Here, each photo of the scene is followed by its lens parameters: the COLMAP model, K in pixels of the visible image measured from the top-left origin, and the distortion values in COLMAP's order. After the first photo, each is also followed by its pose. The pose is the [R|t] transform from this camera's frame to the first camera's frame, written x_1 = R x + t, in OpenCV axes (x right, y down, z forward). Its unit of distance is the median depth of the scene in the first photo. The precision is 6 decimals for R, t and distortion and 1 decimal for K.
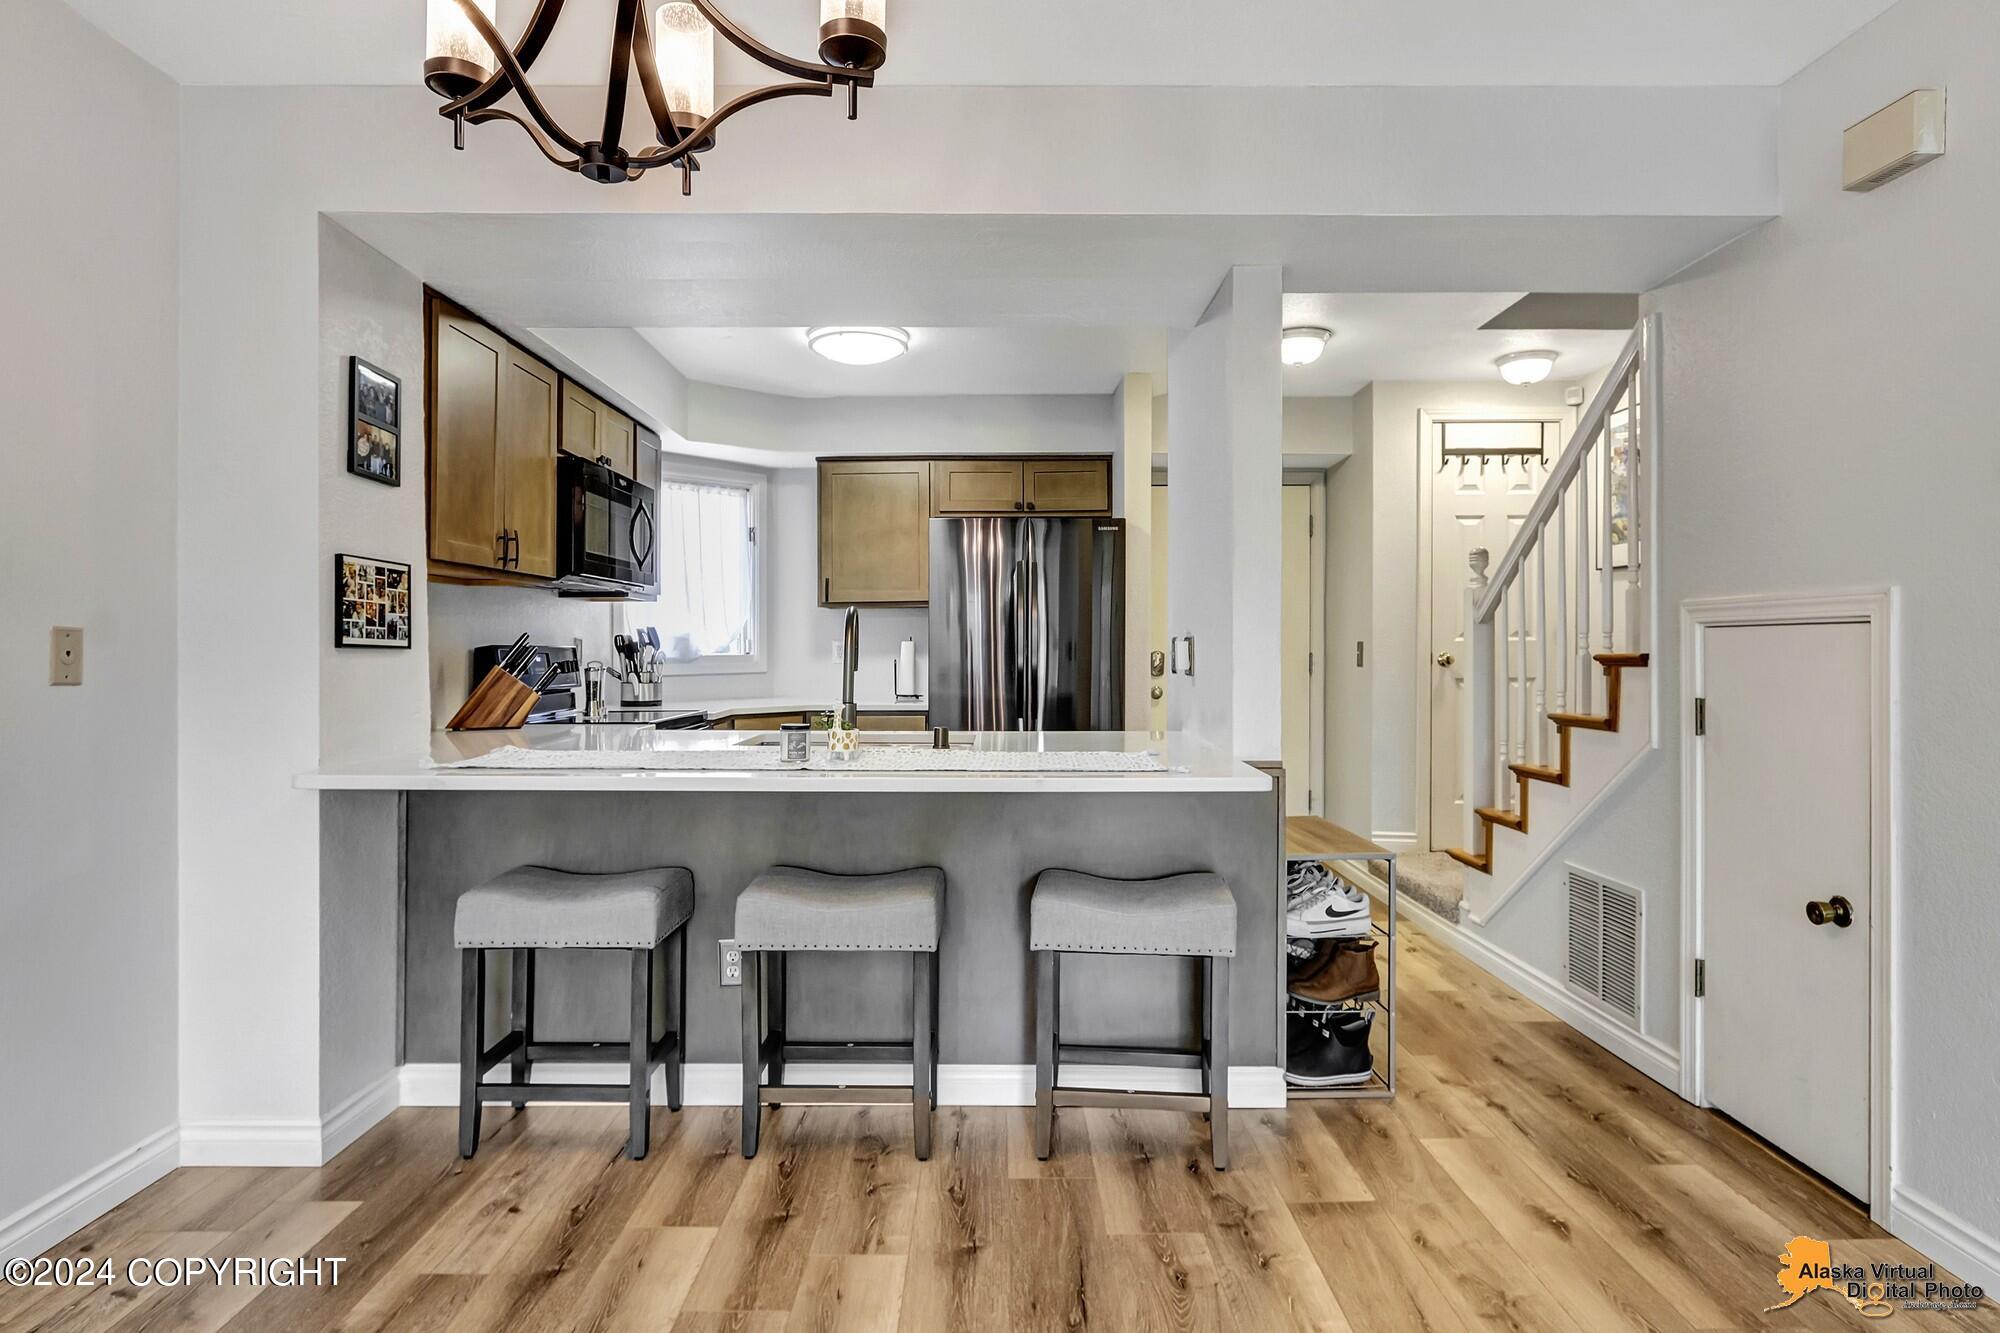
lens RADIAL K [[982.6, 0, 1031.3], [0, 982.6, 644.9], [0, 0, 1]] dist [-0.022506, 0.000034]
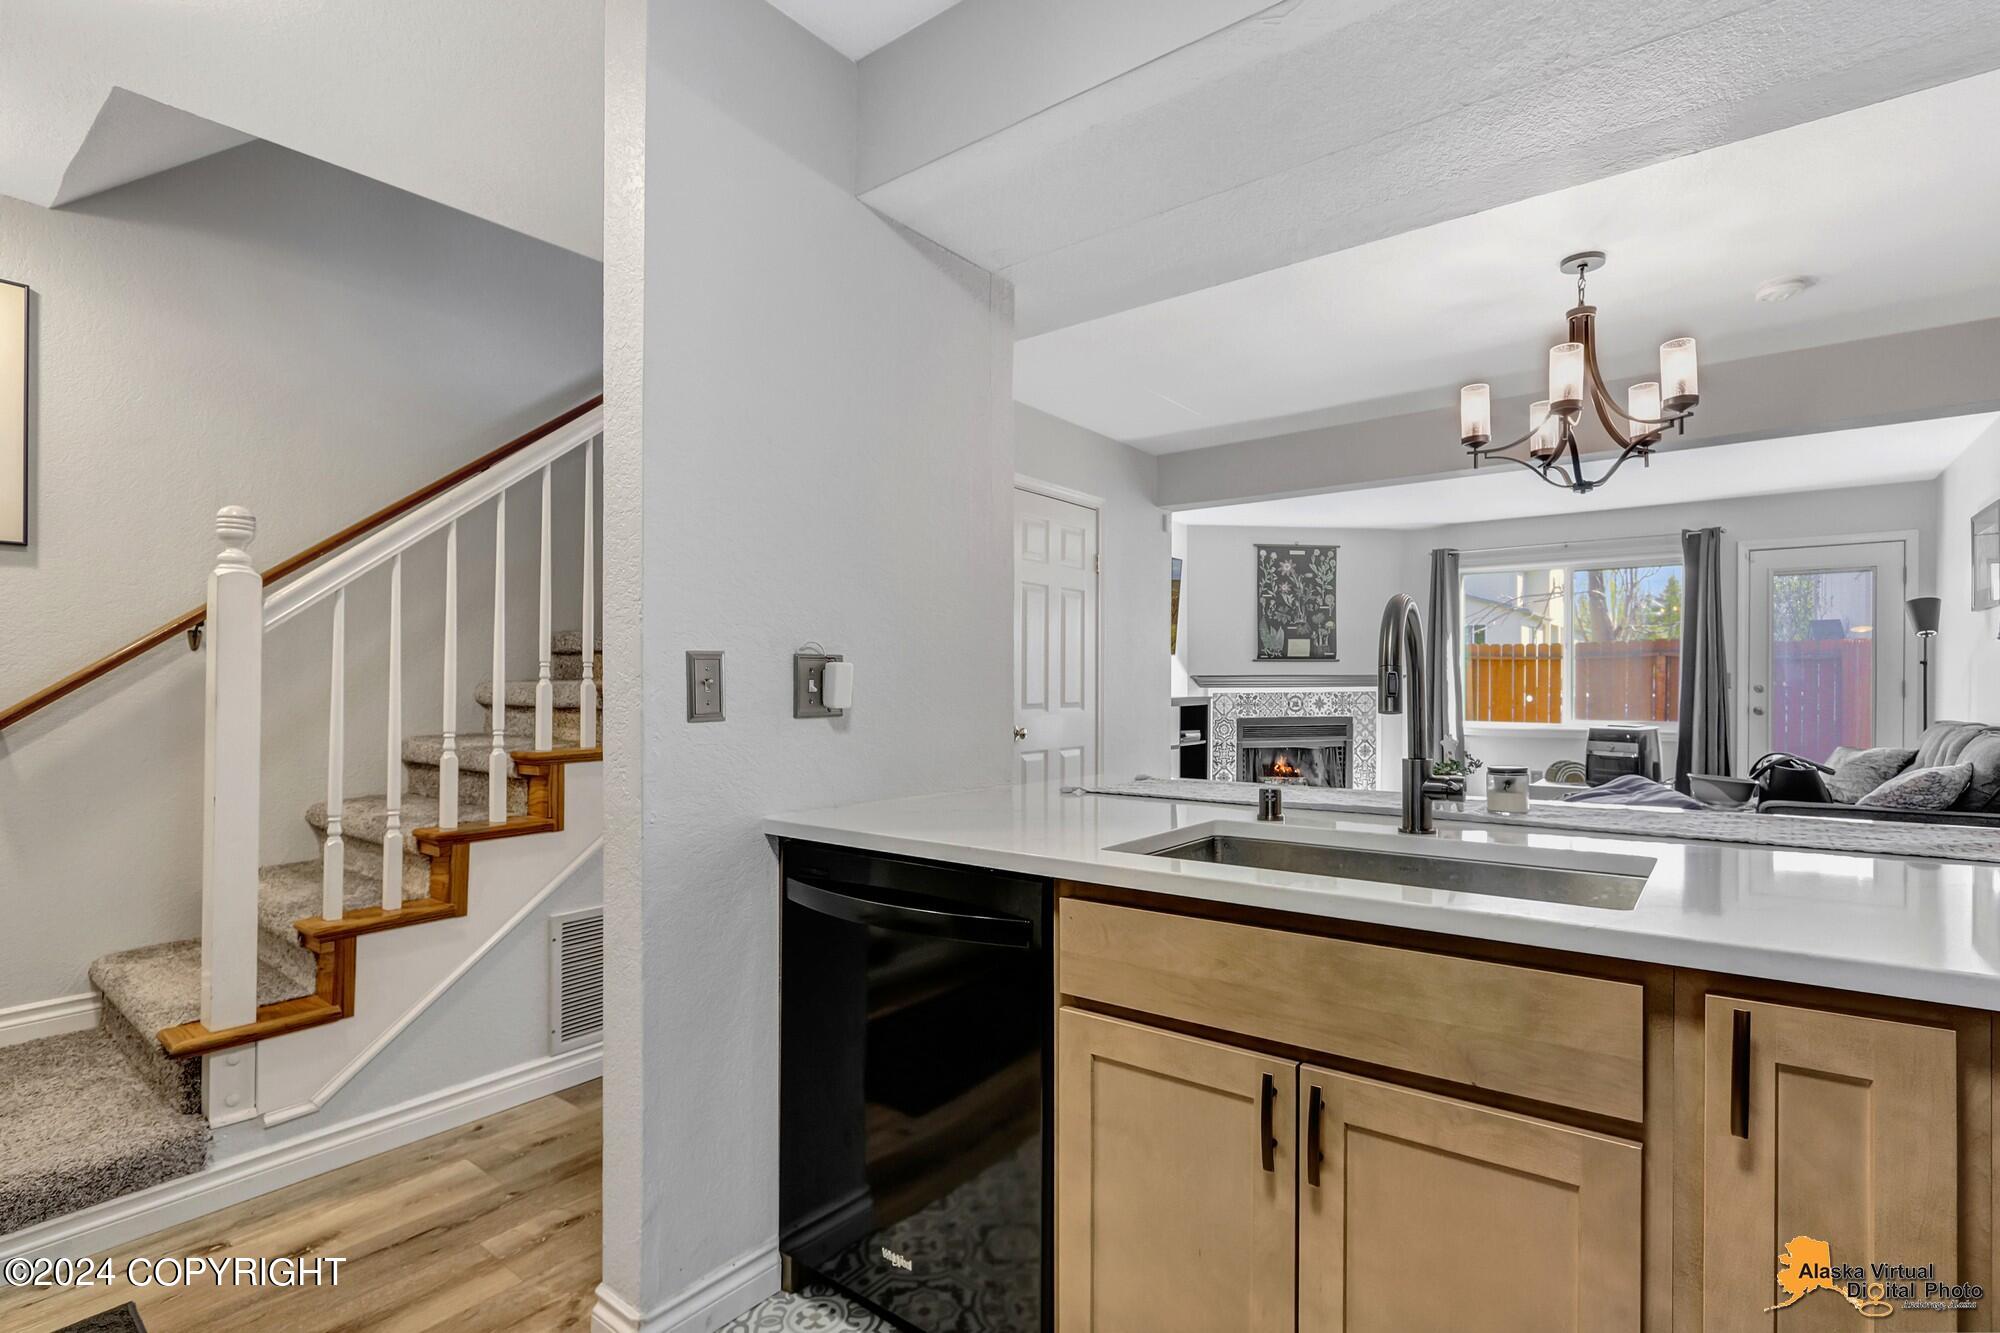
lens RADIAL K [[941.8, 0, 1051.2], [0, 941.8, 690.9], [0, 0, 1]] dist [-0.020938, 0.003770]
pose [[-0.795591, -0.003657, 0.605823, -0.398647], [0.001613, 0.999965, 0.008154, 0.014157], [-0.605832, 0.007465, -0.795557, 1.687432]]
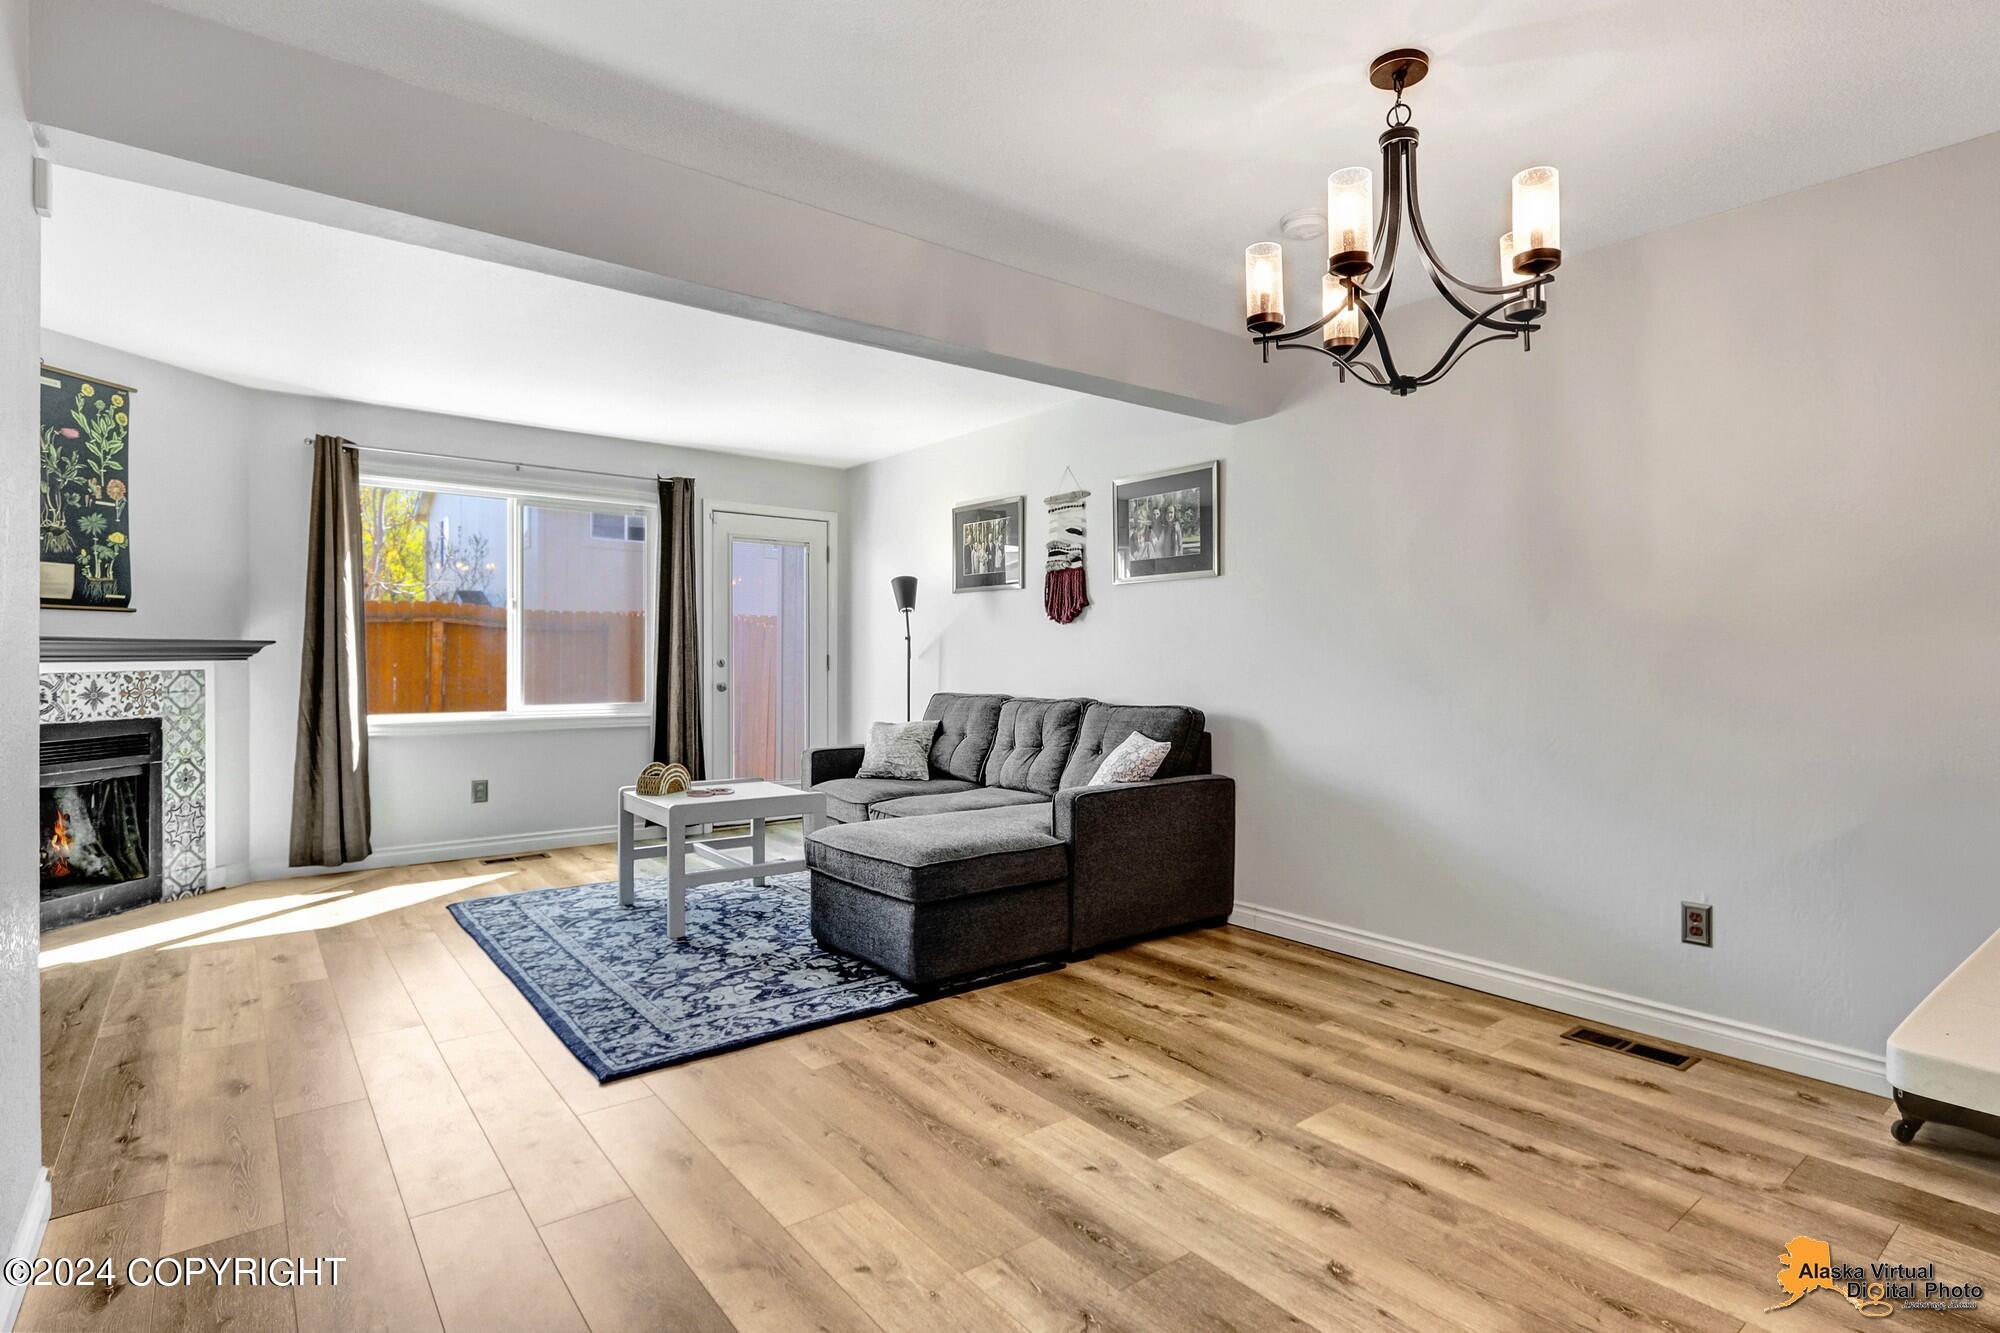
lens RADIAL K [[941.8, 0, 990.2], [0, 941.8, 676.9], [0, 0, 1]] dist [-0.020938, 0.003770]
pose [[-0.793335, 0.008348, -0.608729, 0.550296], [-0.007834, 0.999683, 0.023919, 0.007533], [0.608735, 0.023744, -0.793018, 0.838250]]
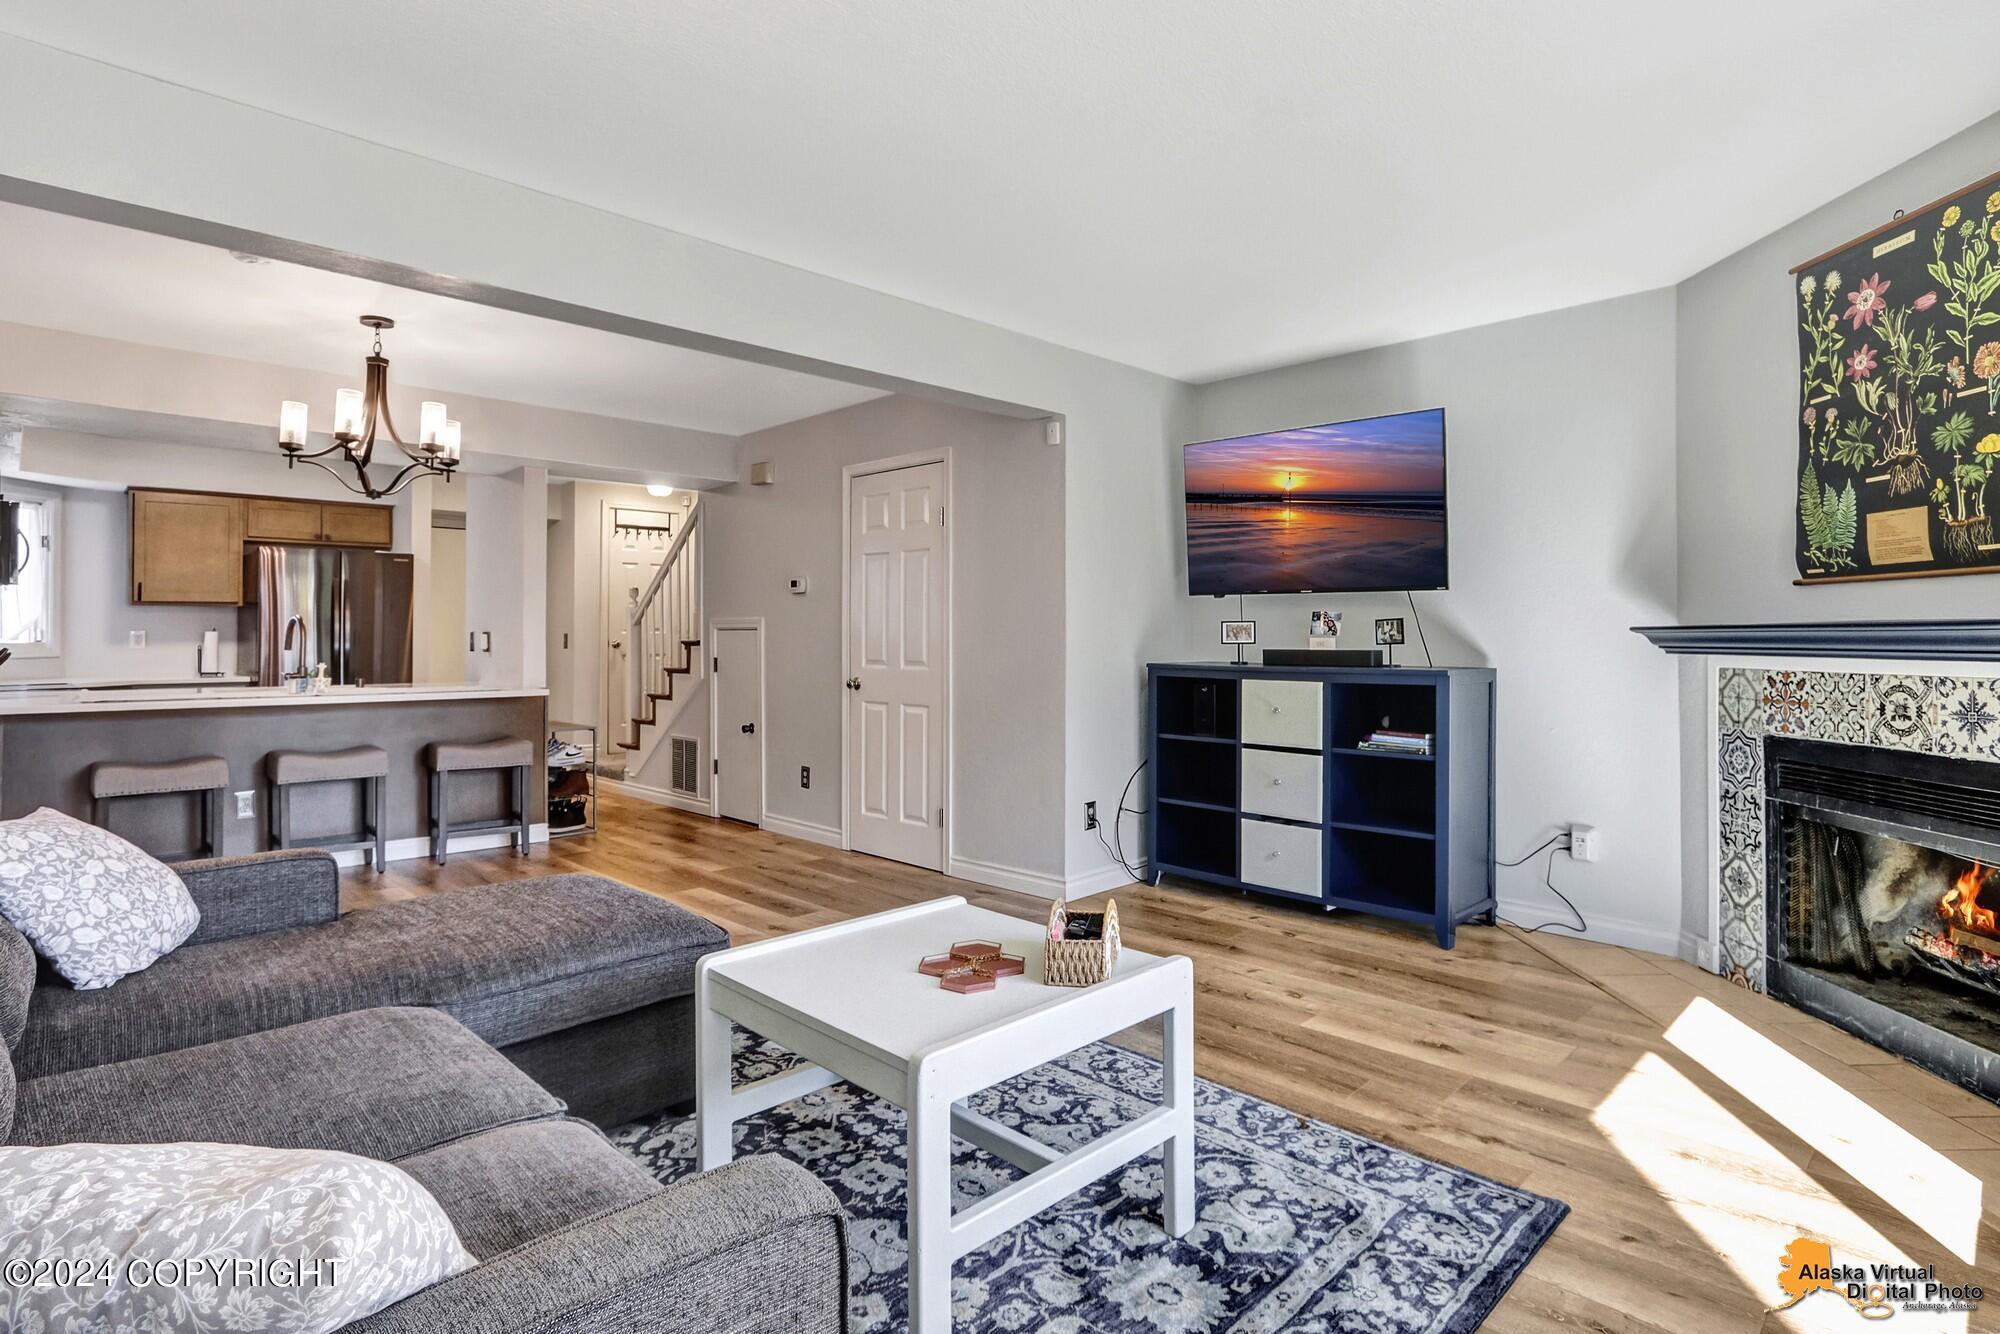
lens RADIAL K [[1034.7, 0, 1001.5], [0, 1034.7, 645.9], [0, 0, 1]] dist [-0.043654, -0.002584]
pose [[0.722002, 0.000827, 0.691890, -0.601624], [-0.002809, 0.999995, 0.001737, 0.017784], [-0.691885, -0.003198, 0.722001, -1.378290]]
